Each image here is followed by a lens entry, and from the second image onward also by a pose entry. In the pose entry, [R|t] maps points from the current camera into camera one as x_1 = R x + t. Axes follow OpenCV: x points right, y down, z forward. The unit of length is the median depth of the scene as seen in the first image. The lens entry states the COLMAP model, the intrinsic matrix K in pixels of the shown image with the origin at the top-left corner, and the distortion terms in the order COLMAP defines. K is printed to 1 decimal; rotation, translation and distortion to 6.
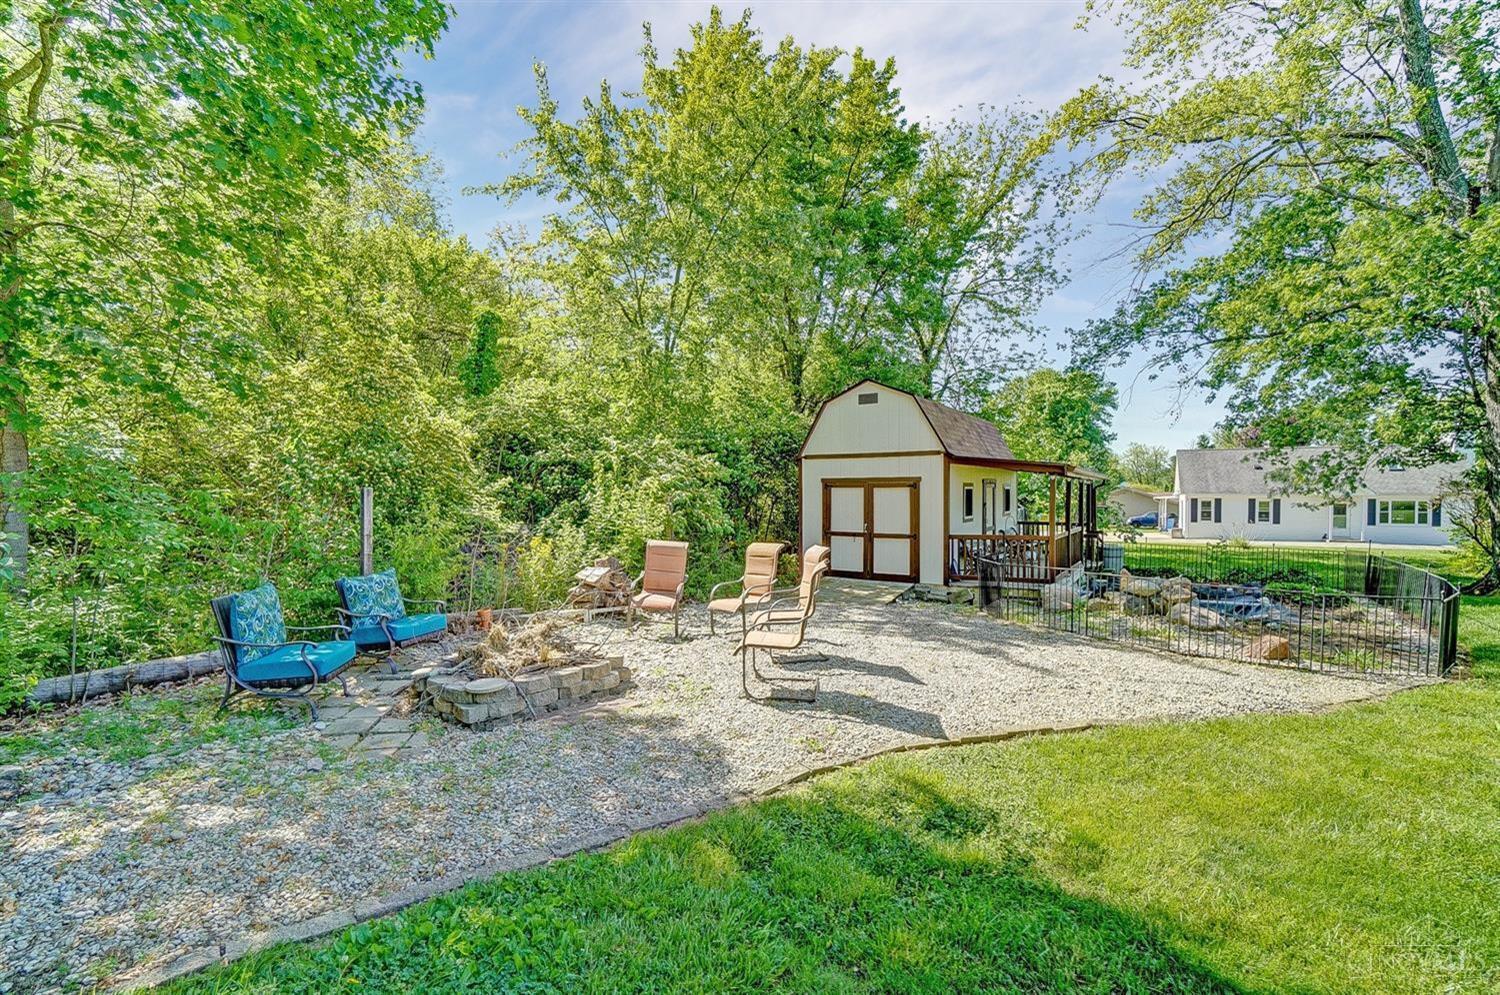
lens RADIAL K [[655.4, 0, 751.5], [0, 655.4, 500.8], [0, 0, 1]] dist [-0.023703, 0.000019]
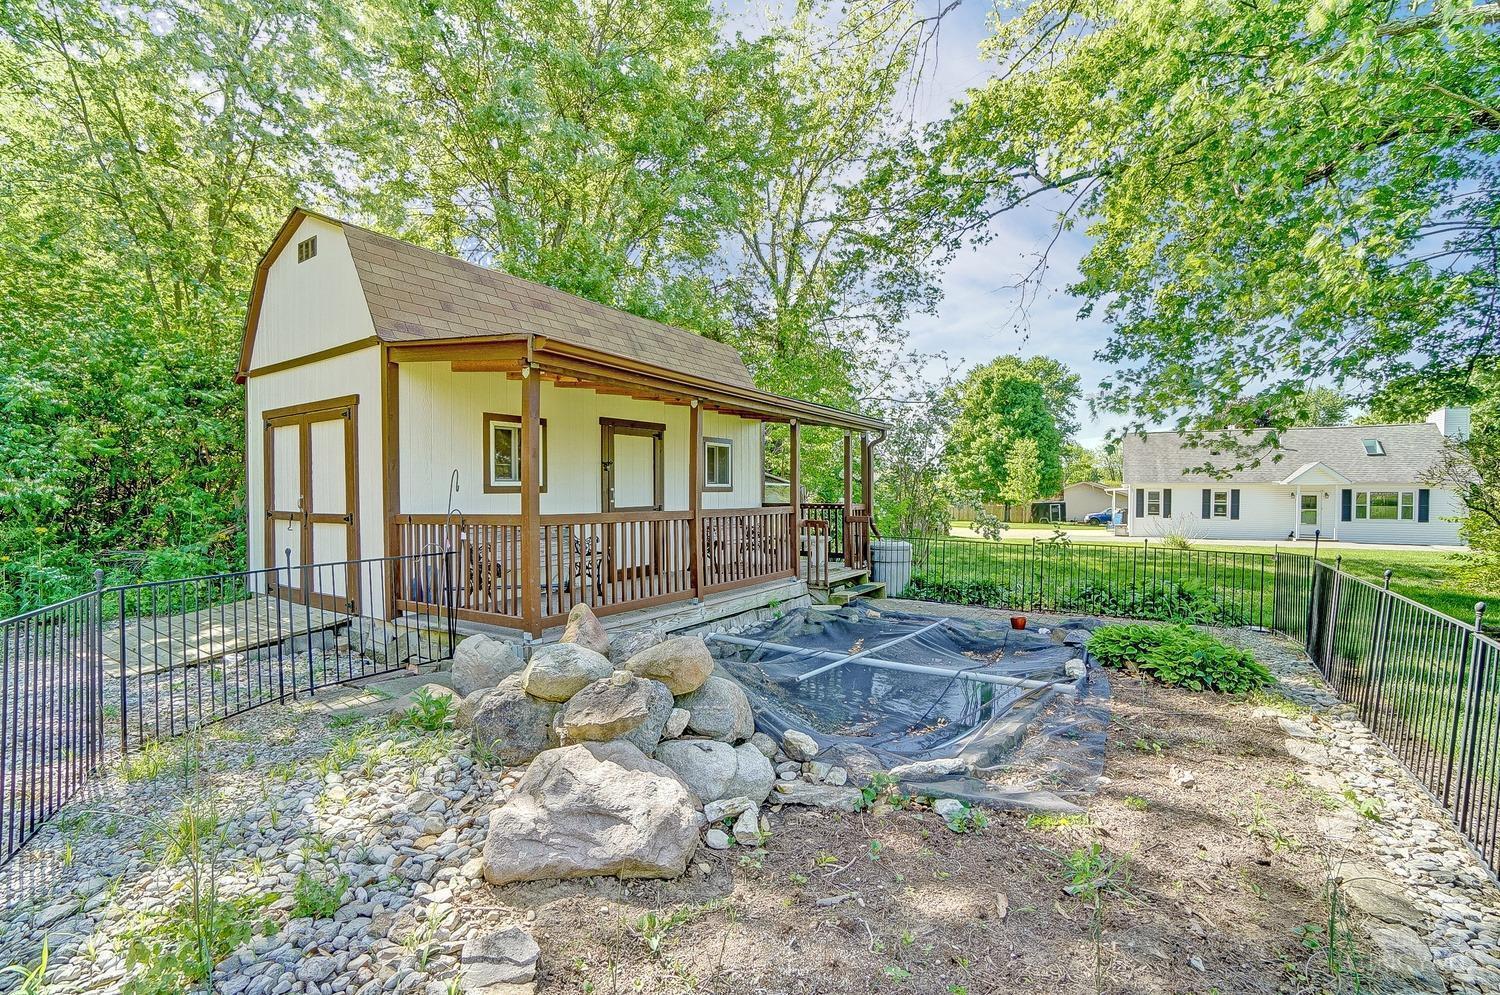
lens RADIAL K [[655.4, 0, 747.9], [0, 655.4, 501.4], [0, 0, 1]] dist [-0.023703, 0.000019]
pose [[0.999905, 0.003612, 0.013319, 0.369378], [-0.003656, 0.999988, 0.003316, 0.026740], [-0.013307, -0.003364, 0.999906, 0.364768]]
